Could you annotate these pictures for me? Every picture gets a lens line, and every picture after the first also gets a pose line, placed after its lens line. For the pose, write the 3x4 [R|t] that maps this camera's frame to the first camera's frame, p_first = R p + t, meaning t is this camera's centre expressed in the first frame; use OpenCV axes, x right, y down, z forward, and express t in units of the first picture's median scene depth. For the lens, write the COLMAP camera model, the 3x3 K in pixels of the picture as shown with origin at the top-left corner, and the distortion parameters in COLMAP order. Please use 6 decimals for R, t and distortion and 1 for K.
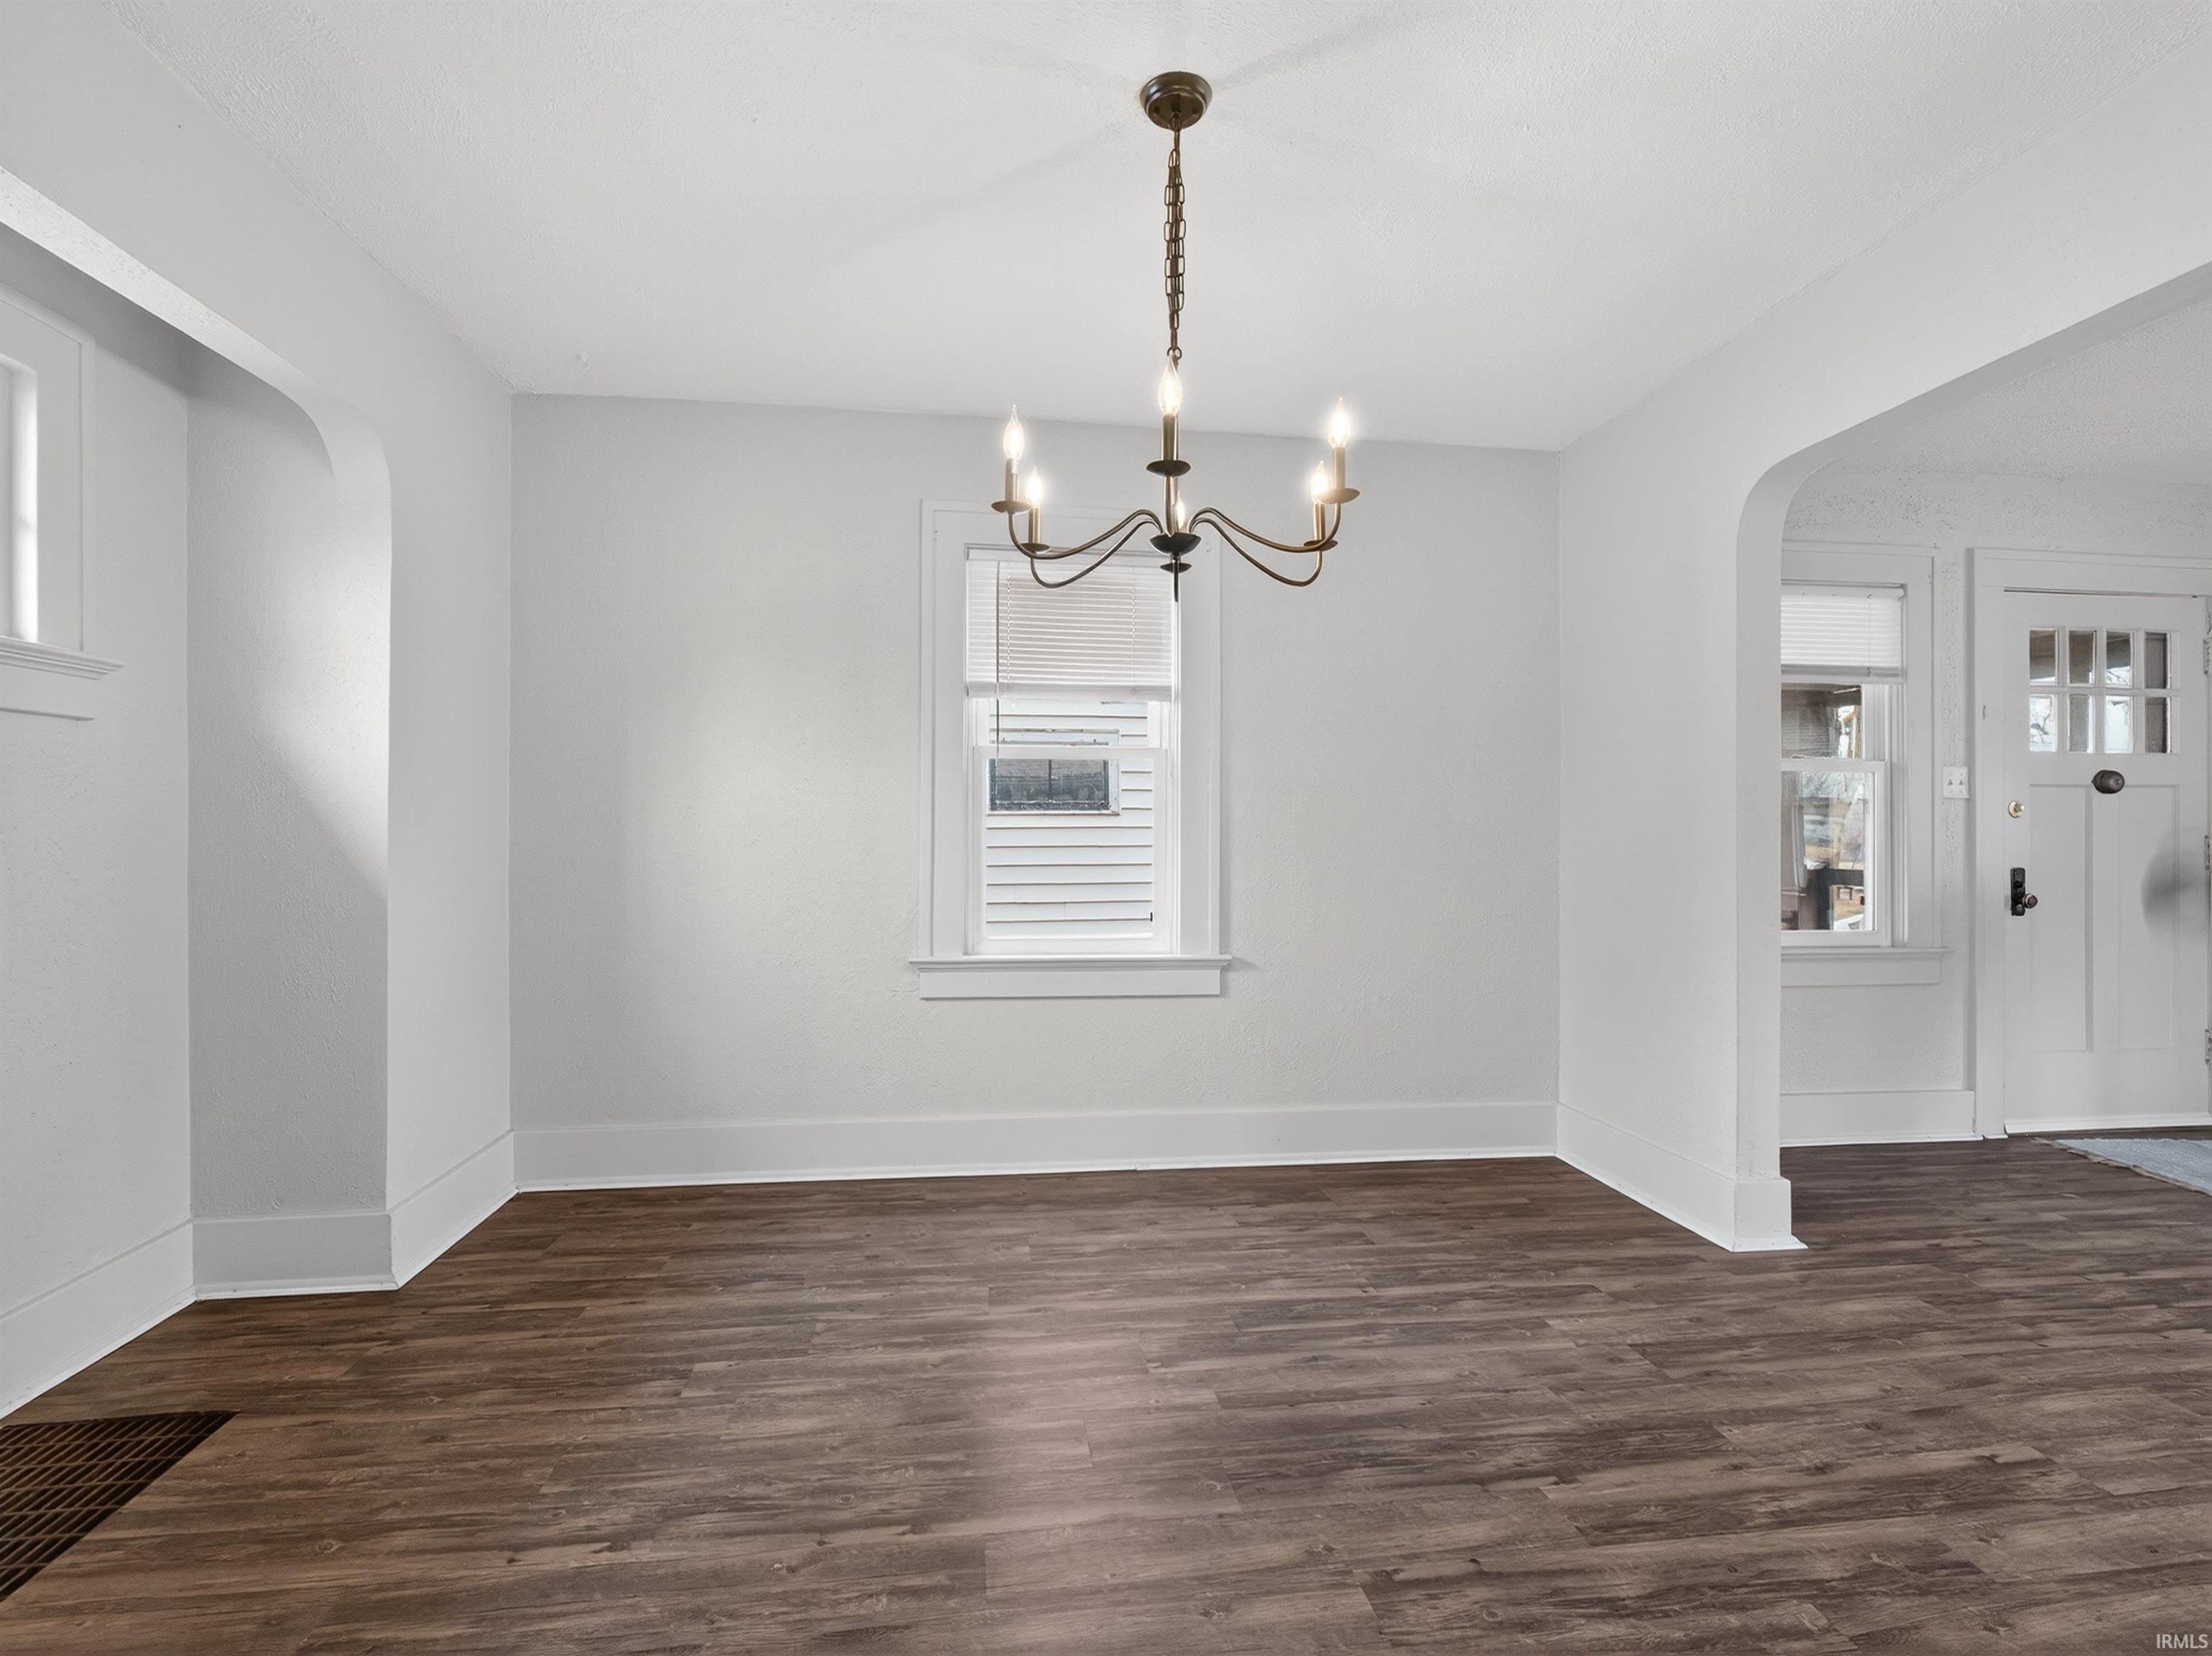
lens RADIAL K [[1035.5, 0, 1075.4], [0, 1035.5, 828.8], [0, 0, 1]] dist [-0.001289, -0.001130]
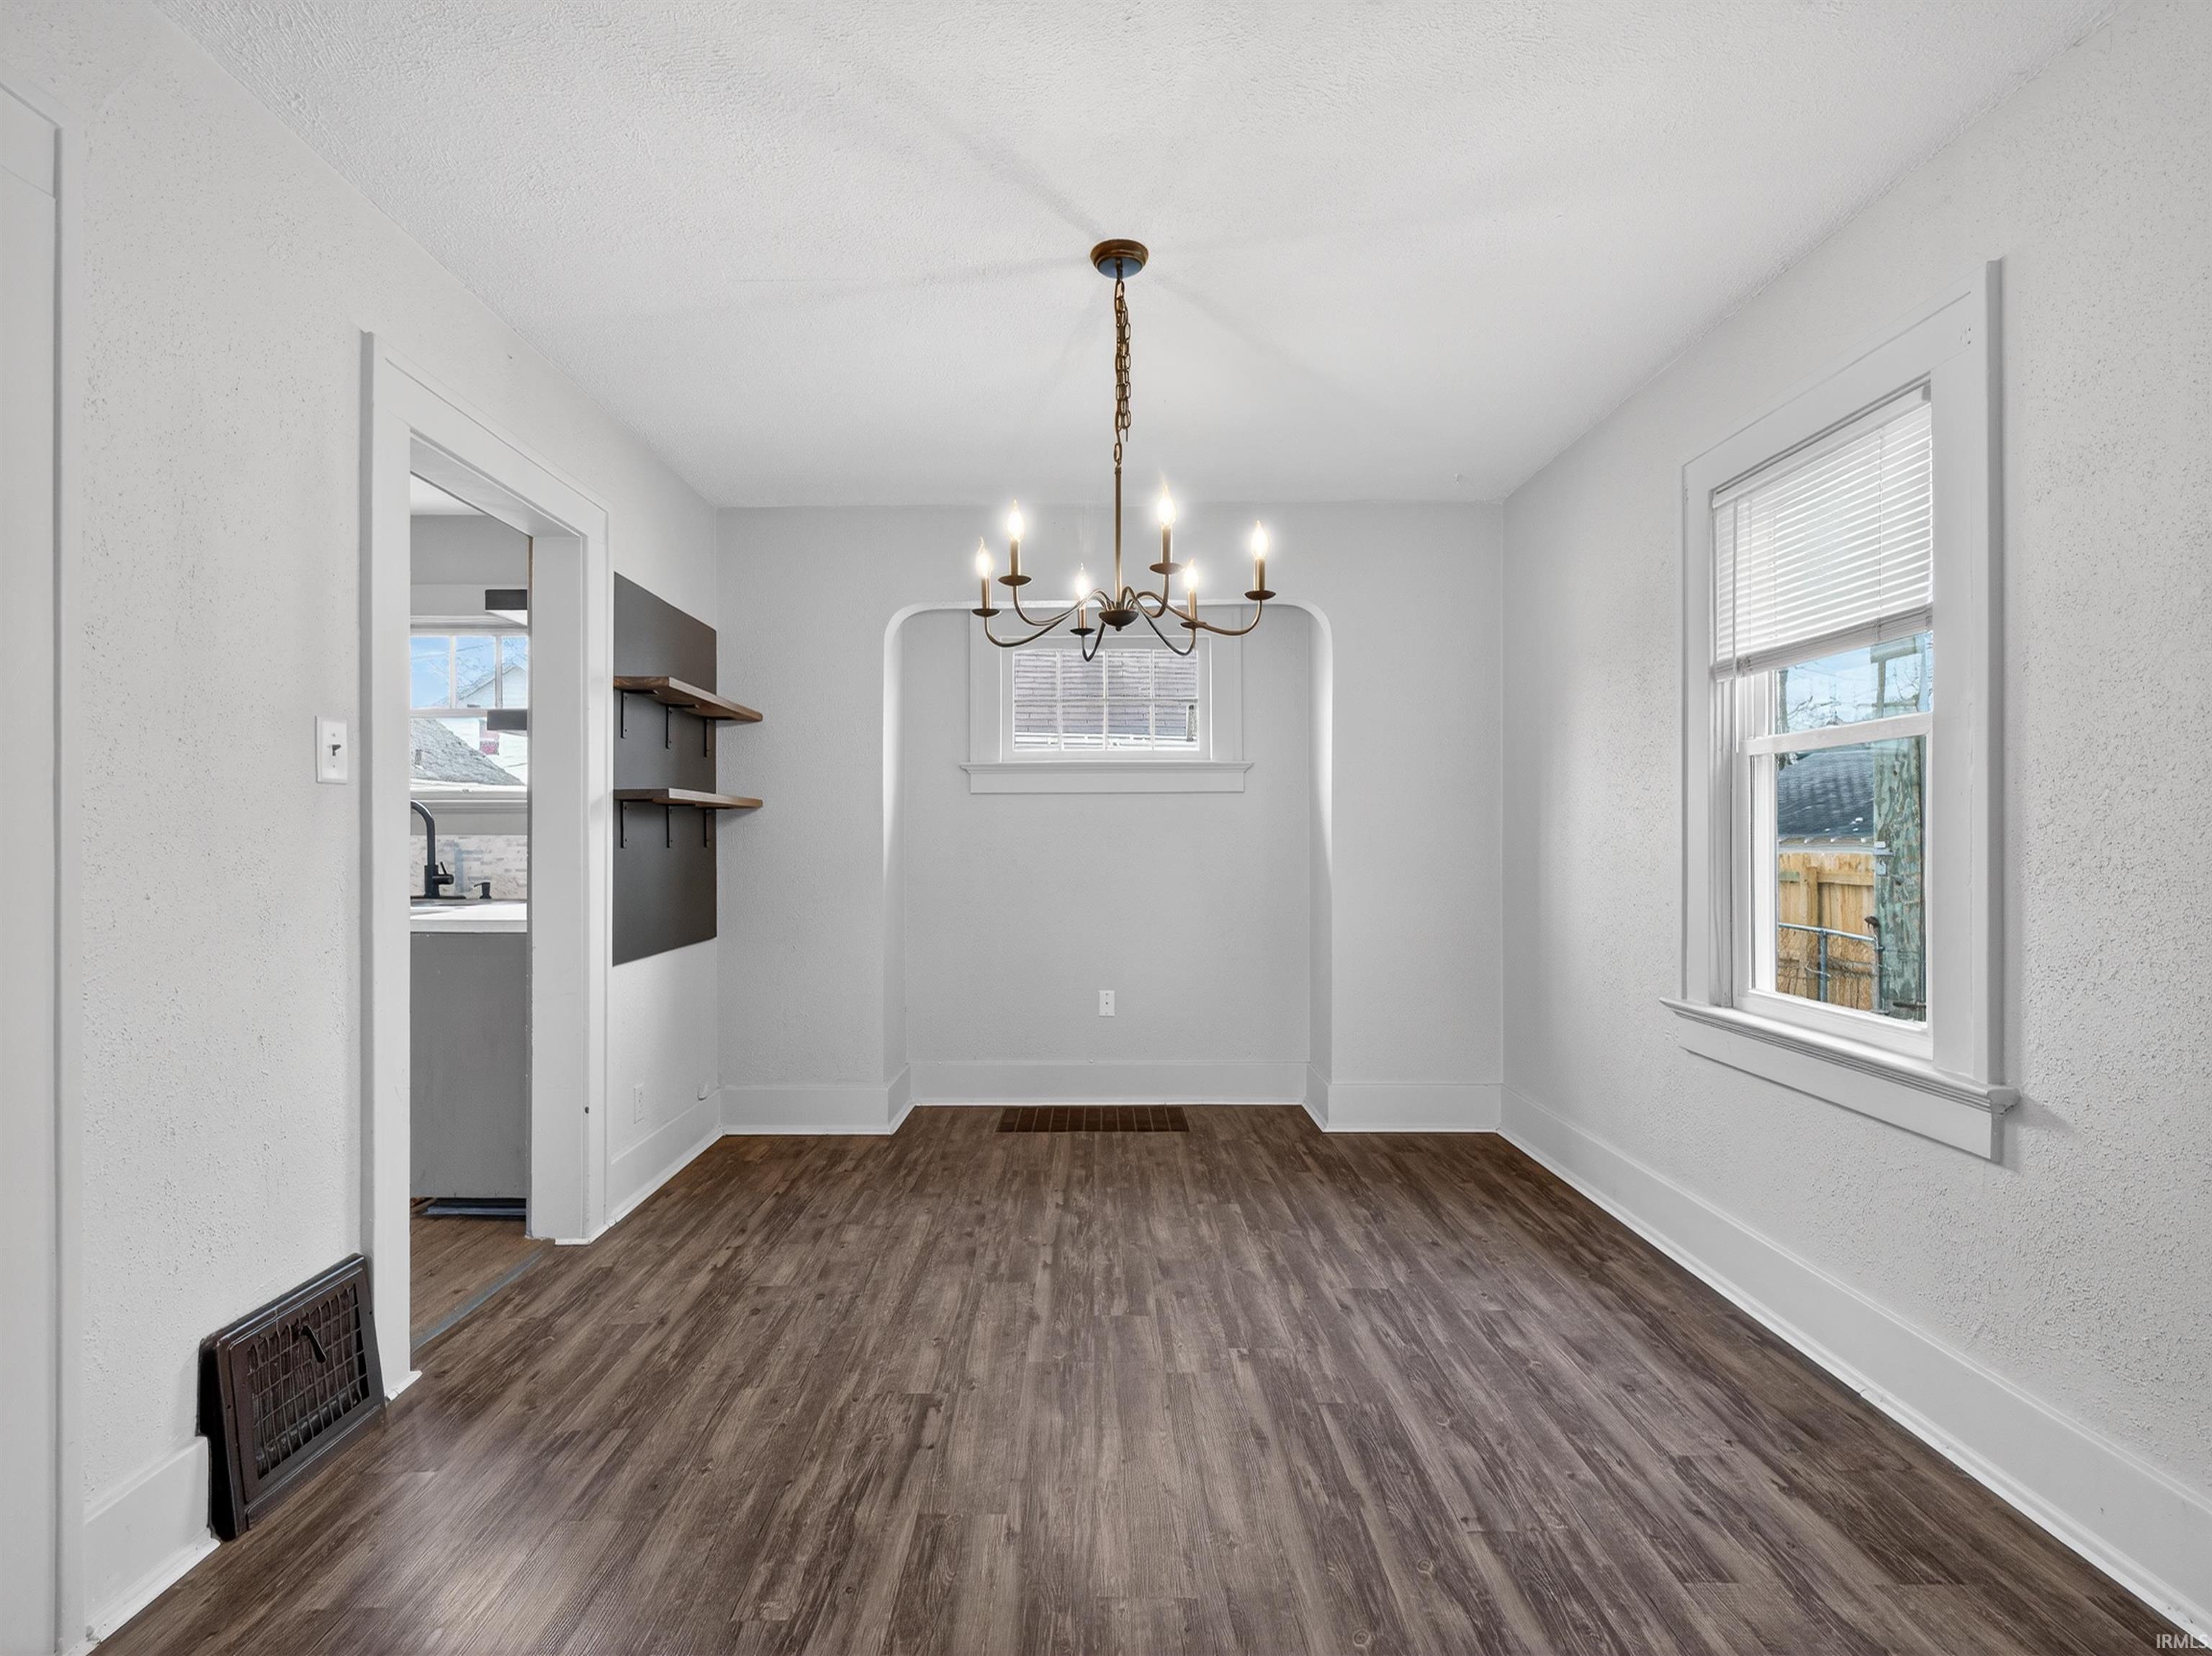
lens RADIAL K [[1064.3, 0, 1112.1], [0, 1064.3, 835.8], [0, 0, 1]] dist [0.005650, 0.000020]
pose [[-0.105506, -0.007250, -0.994392, 0.913358], [-0.000599, 0.999974, -0.007227, -0.002376], [0.994418, -0.000167, -0.105508, 0.758151]]
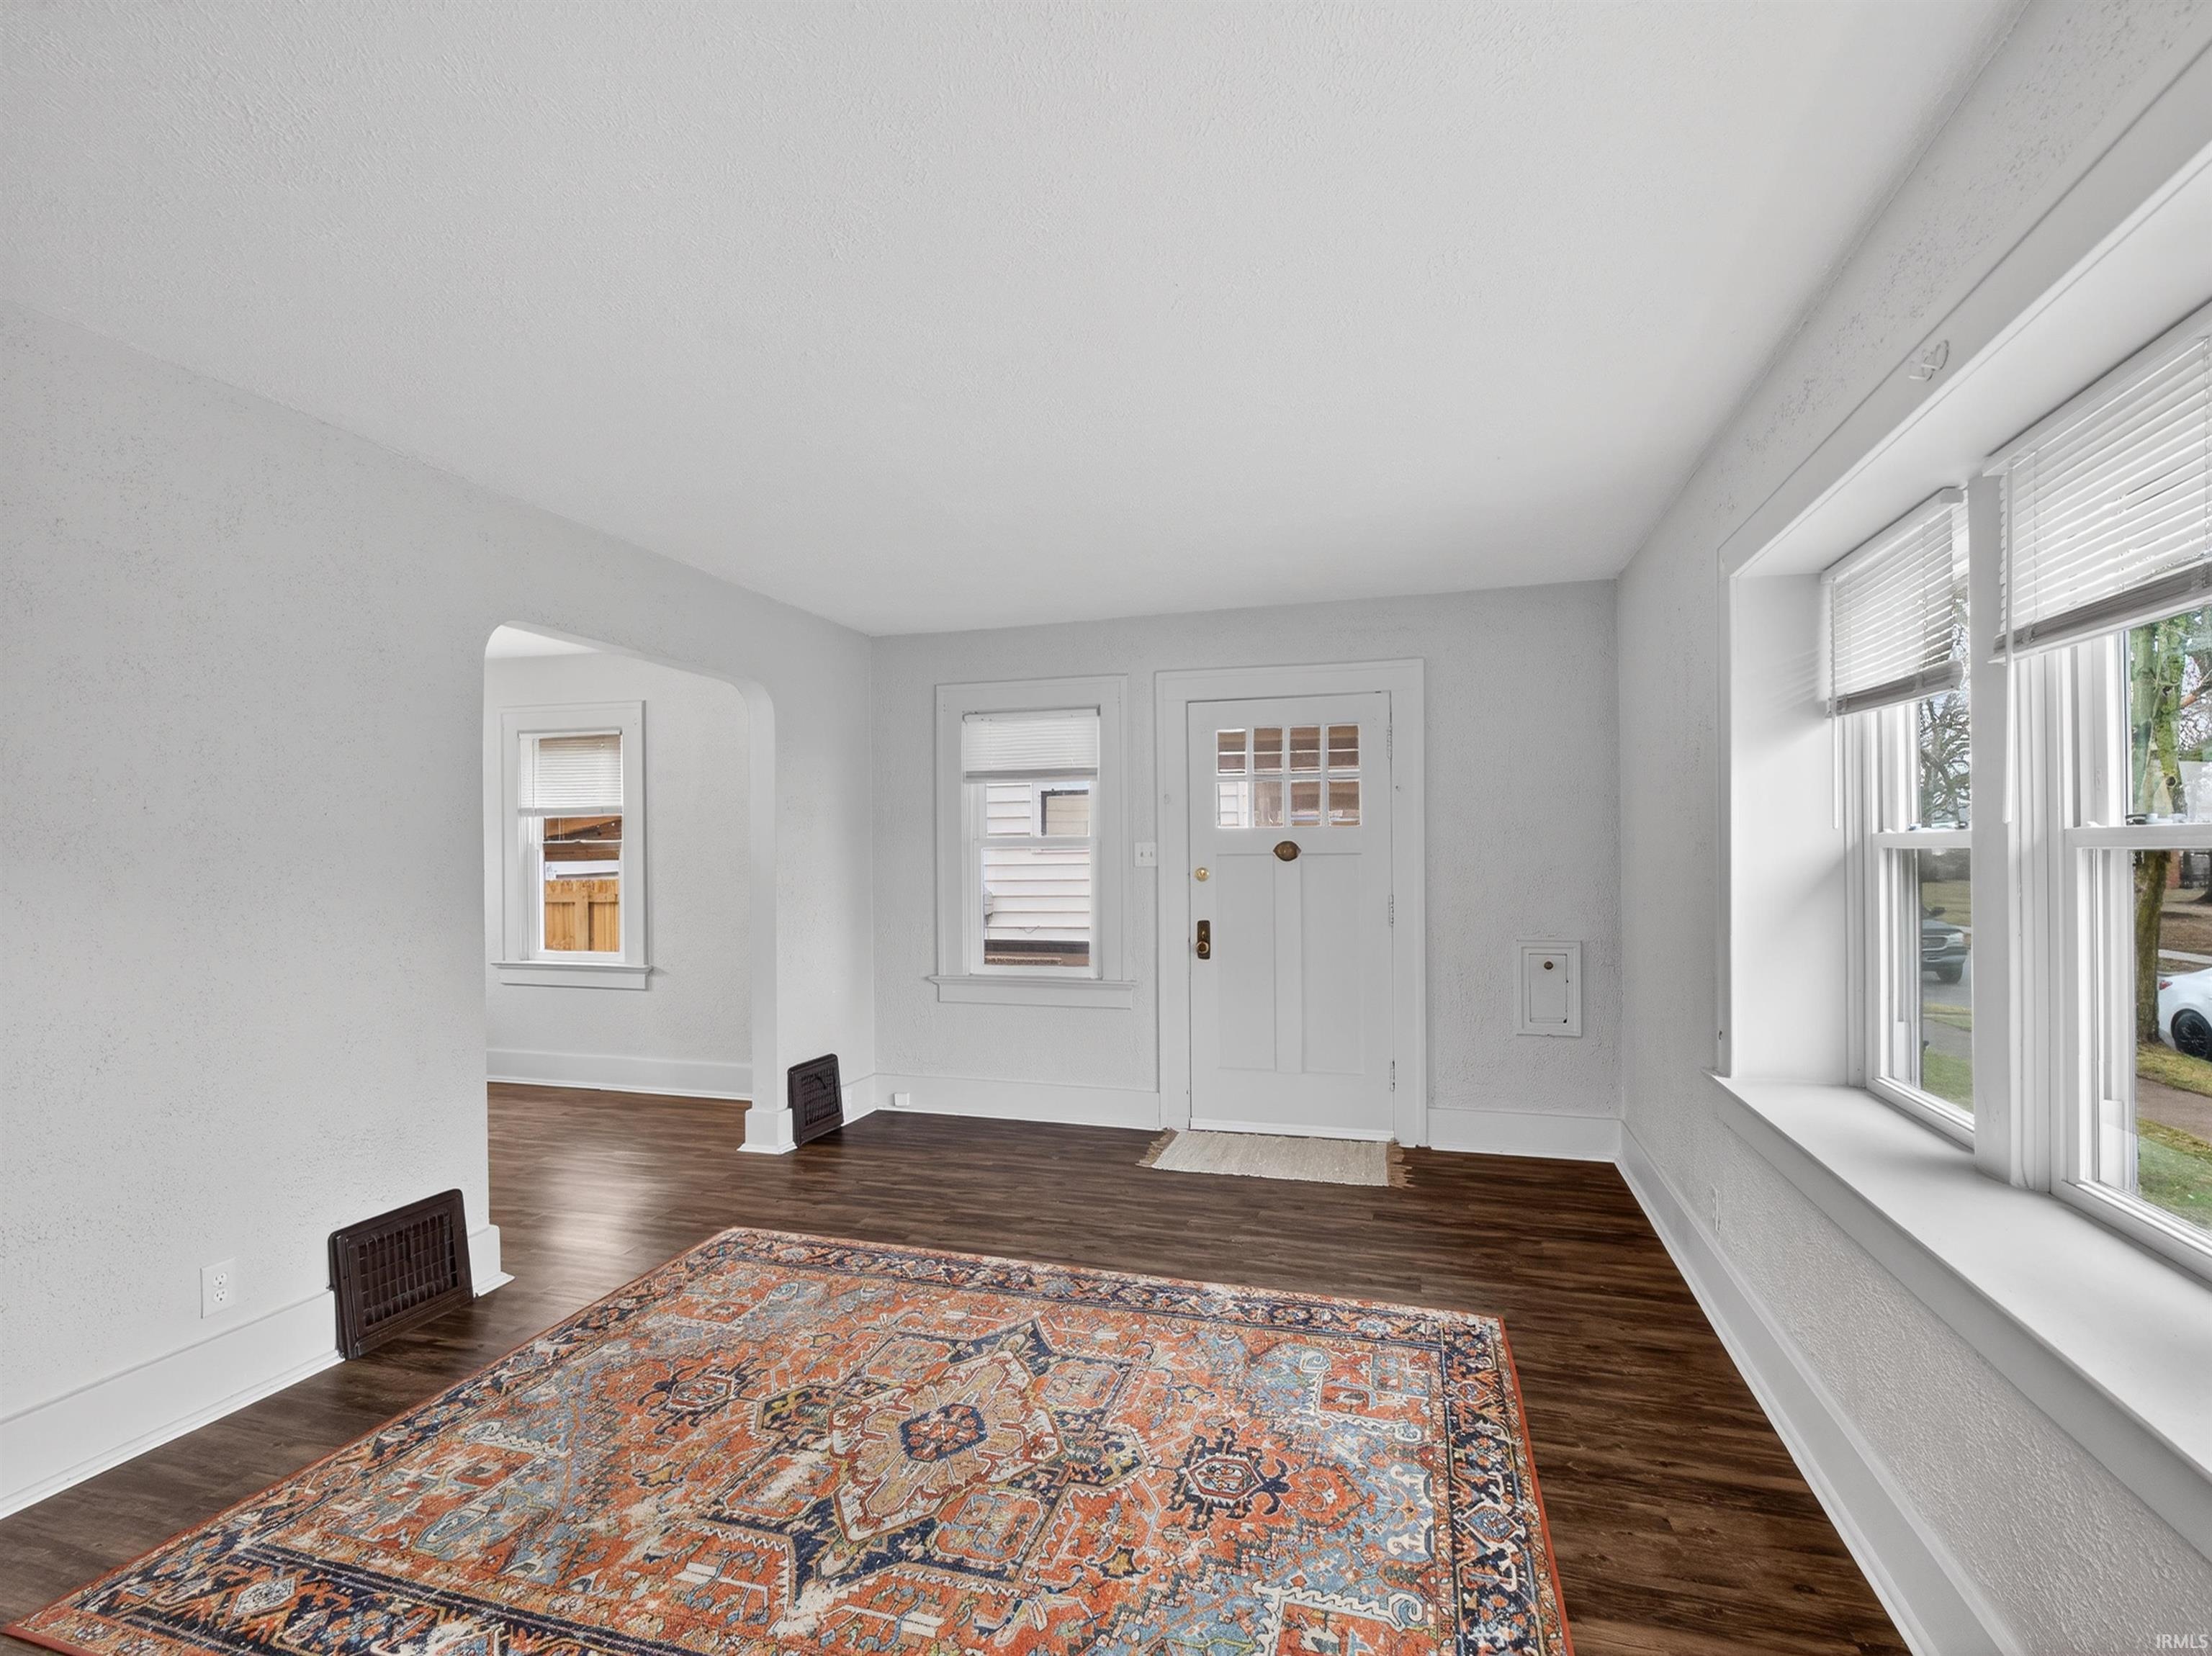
lens RADIAL K [[998.6, 0, 1096.4], [0, 998.6, 854.5], [0, 0, 1]] dist [-0.002905, -0.001341]
pose [[0.926050, -0.007387, -0.377328, 1.769882], [0.008013, 0.999968, 0.000091, -0.063729], [0.377315, -0.003108, 0.926080, -0.267193]]
